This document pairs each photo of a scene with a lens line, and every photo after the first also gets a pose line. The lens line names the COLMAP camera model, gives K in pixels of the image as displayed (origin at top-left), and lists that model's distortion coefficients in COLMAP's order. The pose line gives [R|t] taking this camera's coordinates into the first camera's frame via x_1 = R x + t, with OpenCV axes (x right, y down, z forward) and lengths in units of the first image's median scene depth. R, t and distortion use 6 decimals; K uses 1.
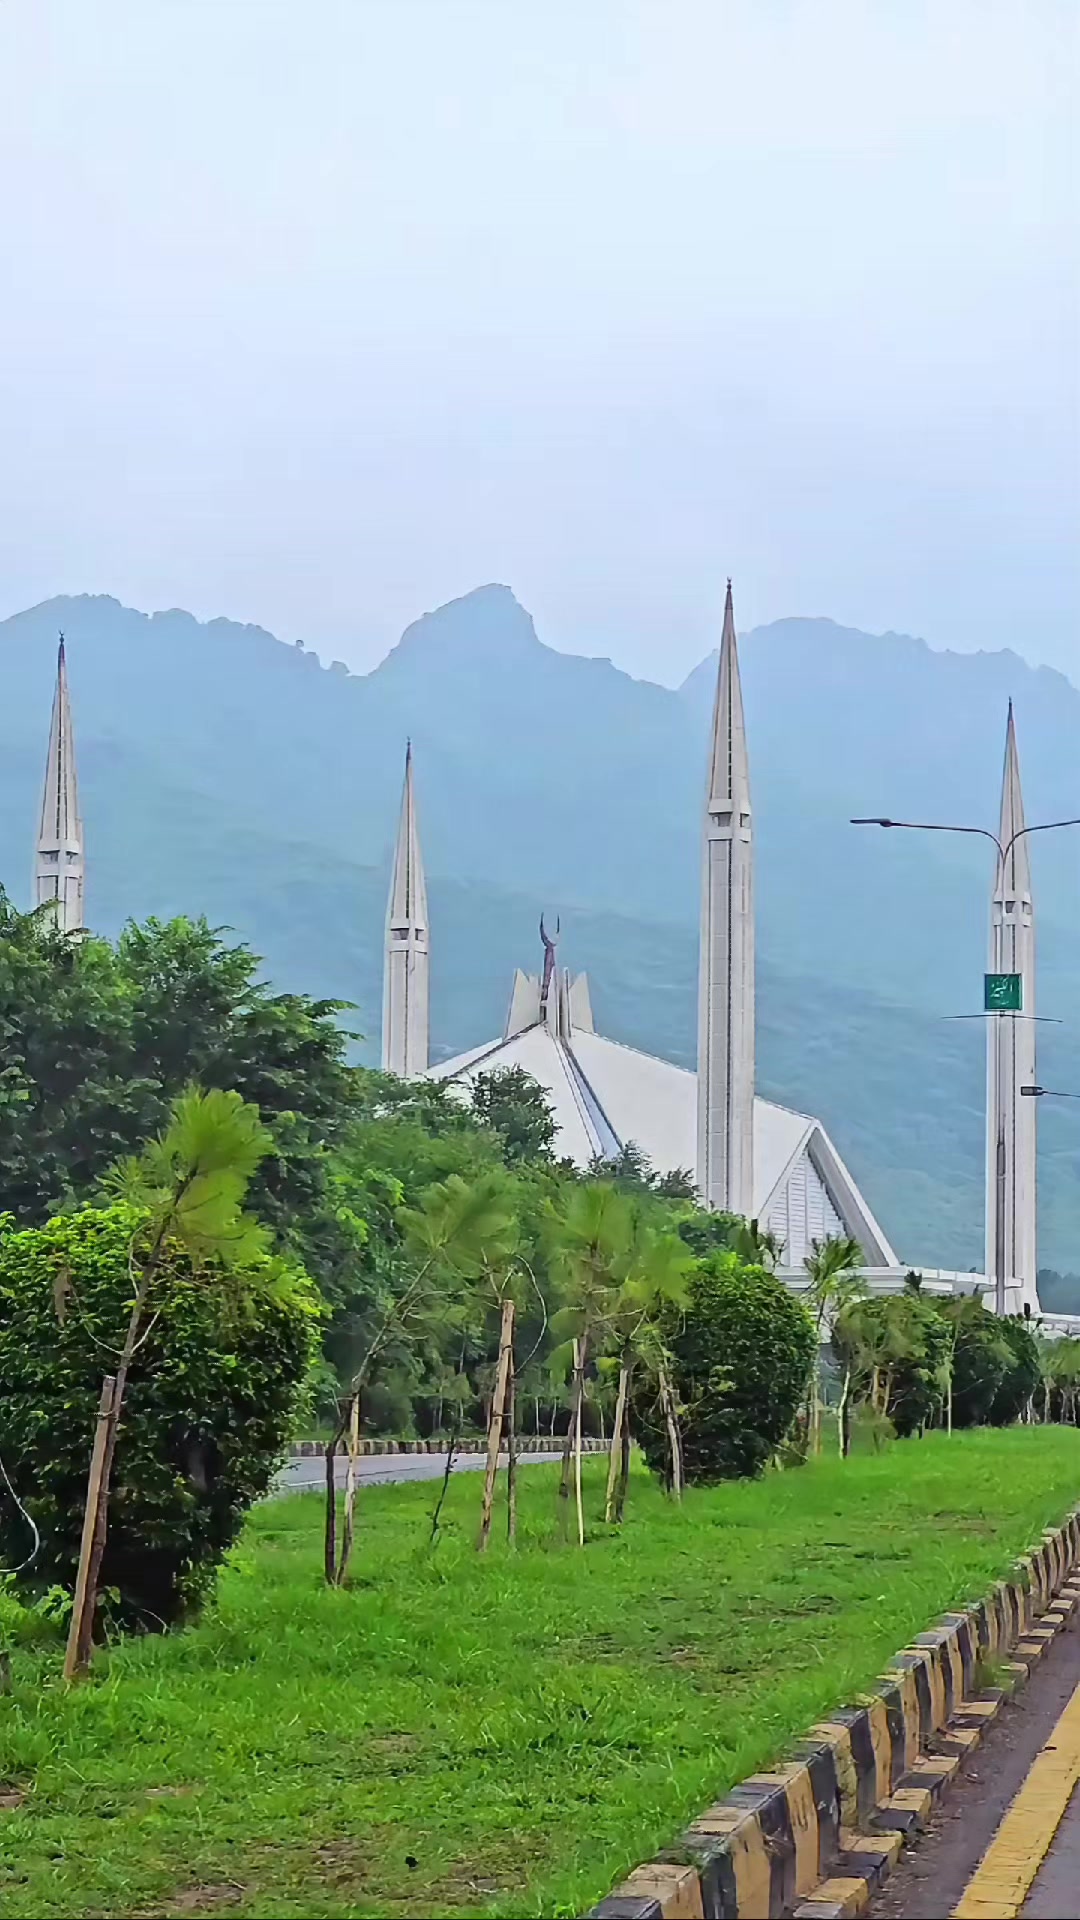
lens RADIAL K [[4742.0, 0, 575.1], [0, 4742.0, 961.3], [0, 0, 1]] dist [0.039643, 0.149119]
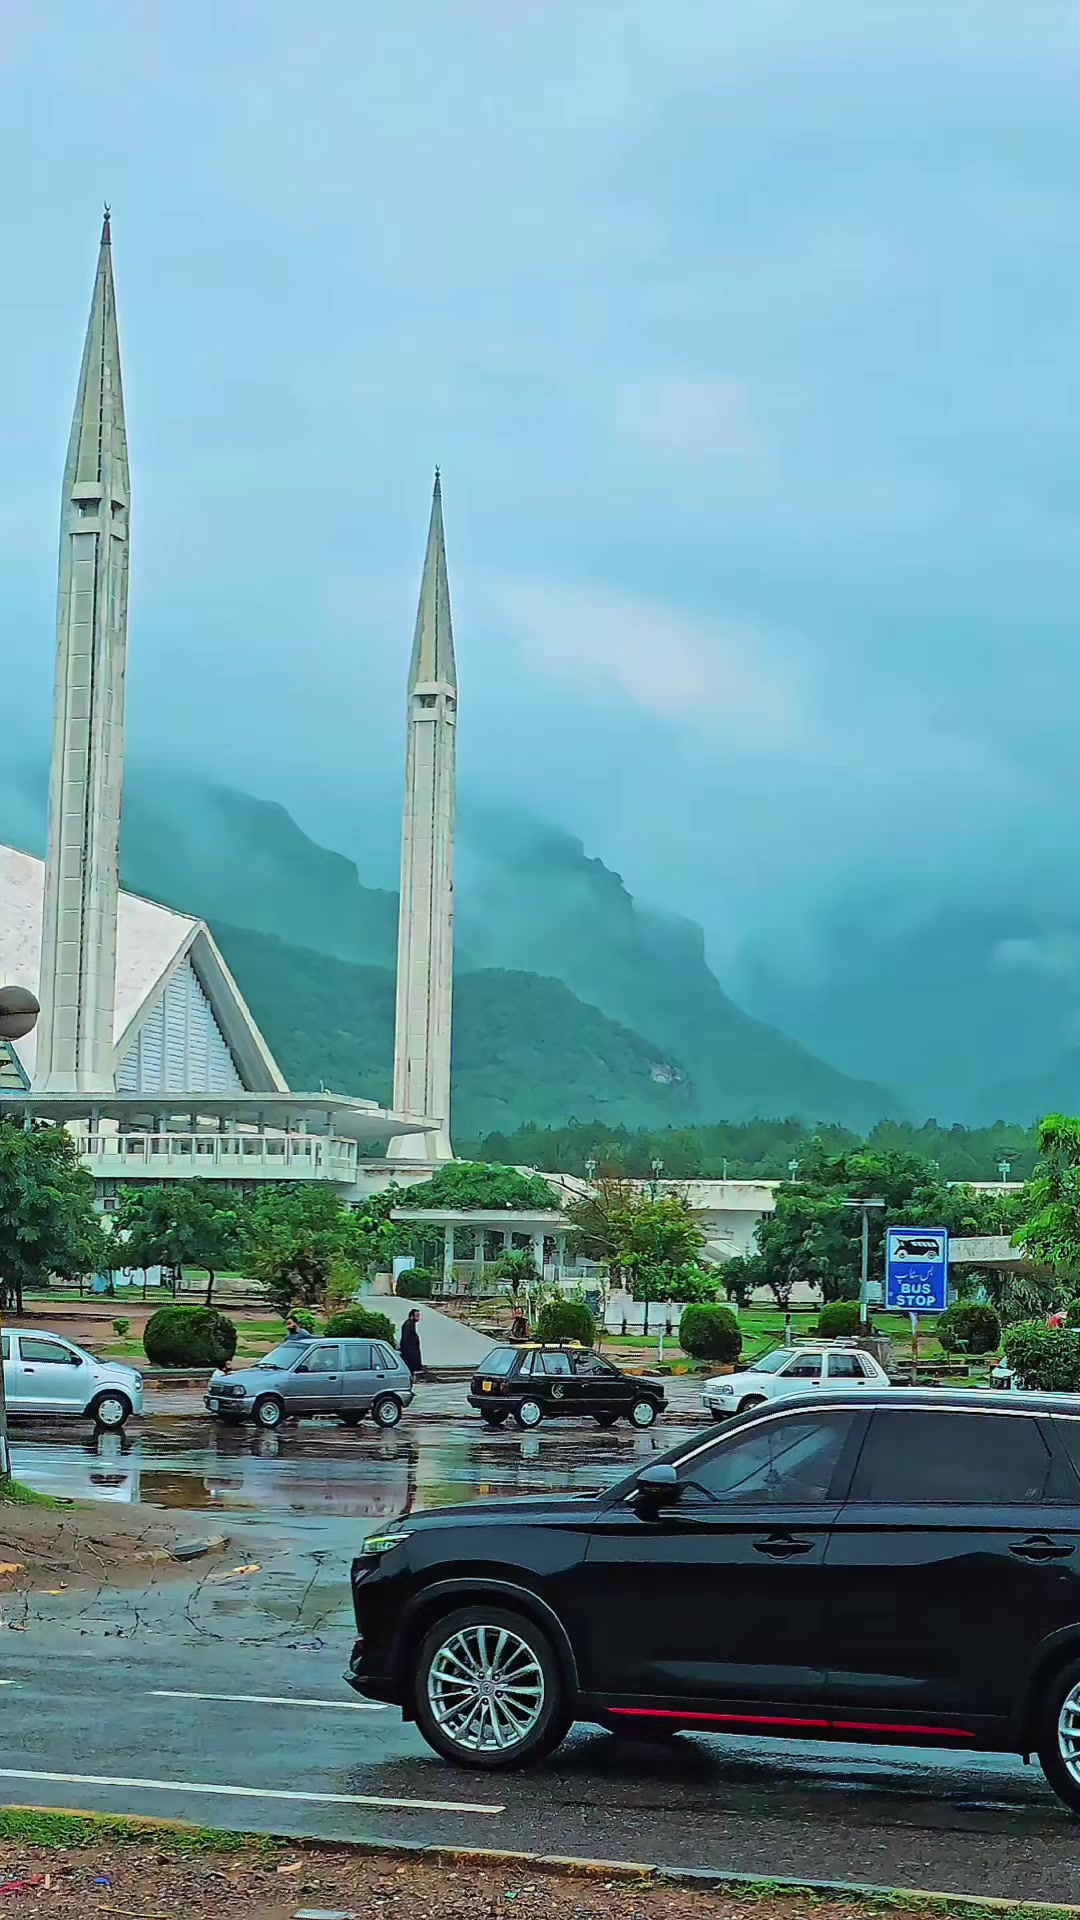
lens RADIAL K [[3254.1, 0, 584.7], [0, 3254.1, 955.5], [0, 0, 1]] dist [0.019817, -0.126280]
pose [[0.986576, 0.028924, 0.160719, 0.021739], [-0.028557, 0.999582, -0.004590, 0.034126], [-0.160785, -0.000061, 0.986989, 0.361587]]
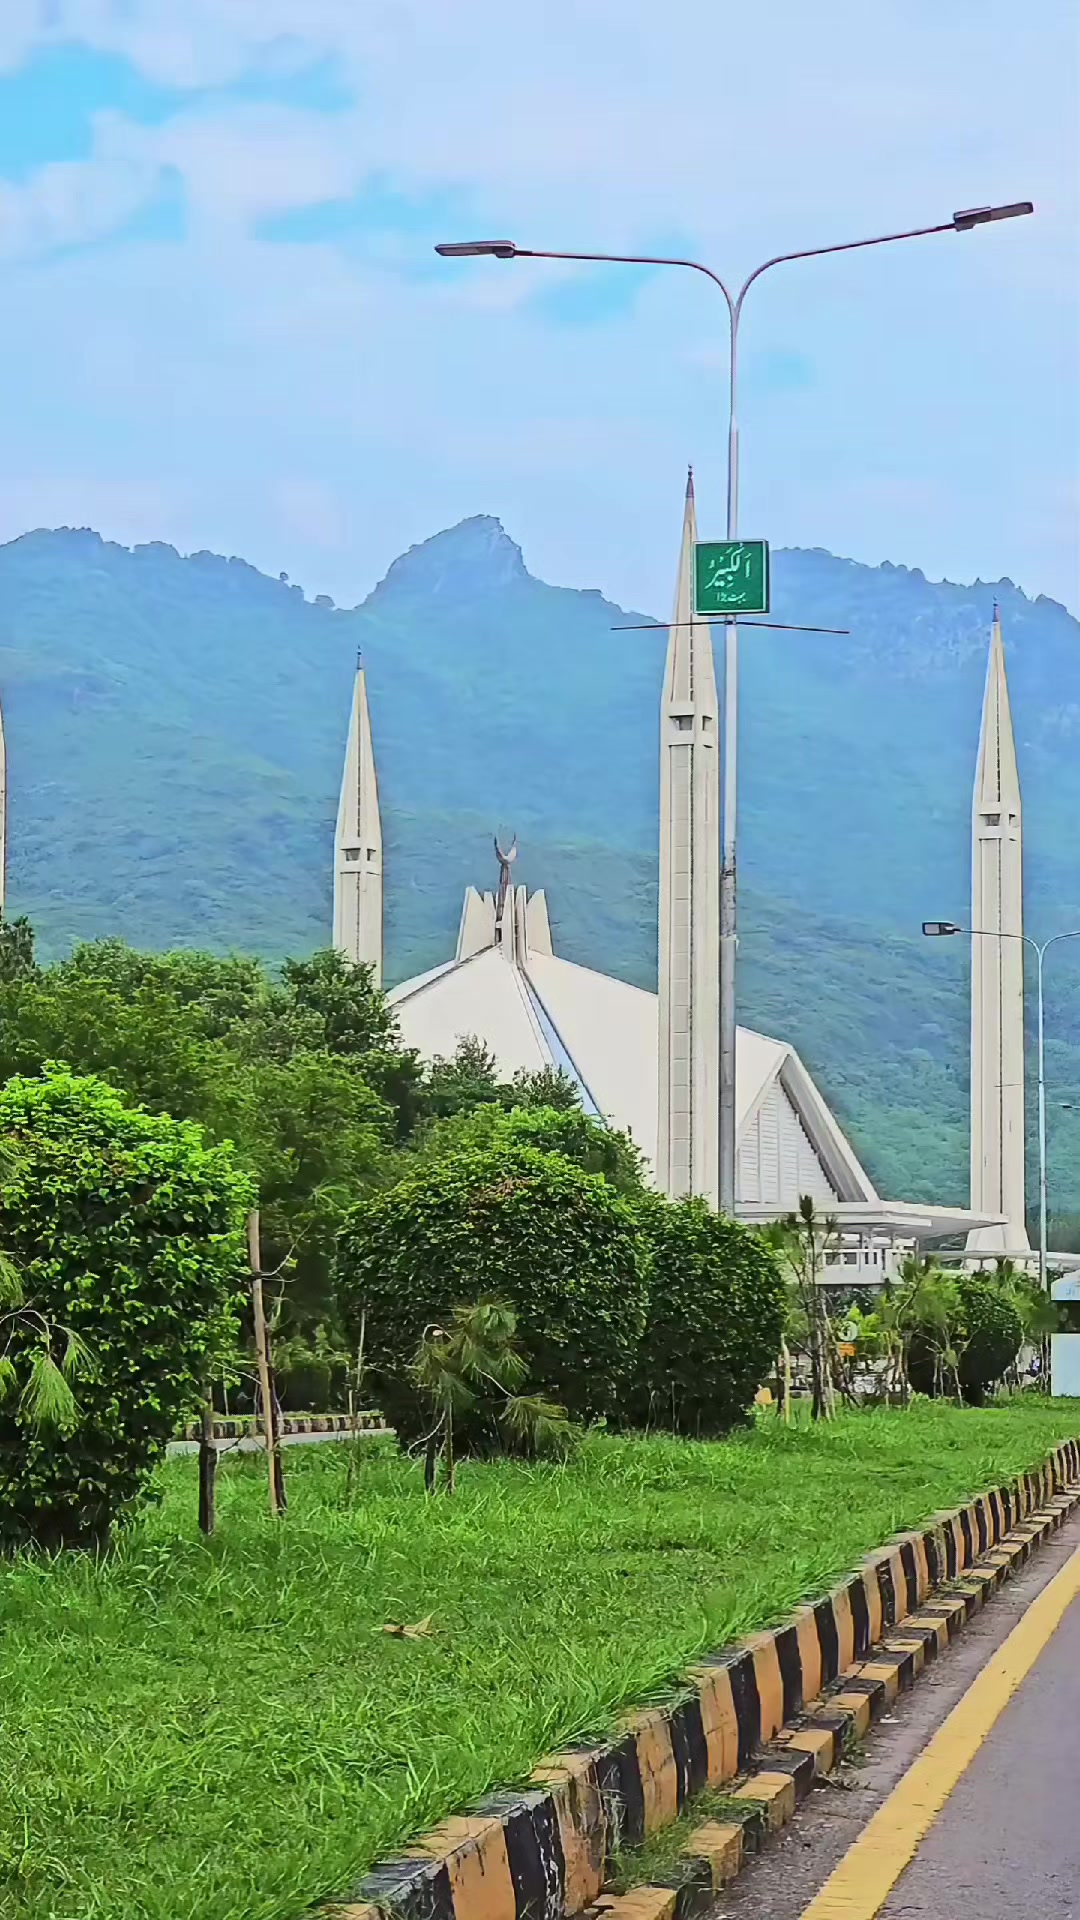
lens RADIAL K [[4742.0, 0, 575.1], [0, 4742.0, 961.3], [0, 0, 1]] dist [0.039643, 0.149119]
pose [[0.999980, -0.006223, -0.000842, 0.008080], [0.006232, 0.999911, 0.011798, 0.004543], [0.000768, -0.011803, 0.999930, 0.054133]]
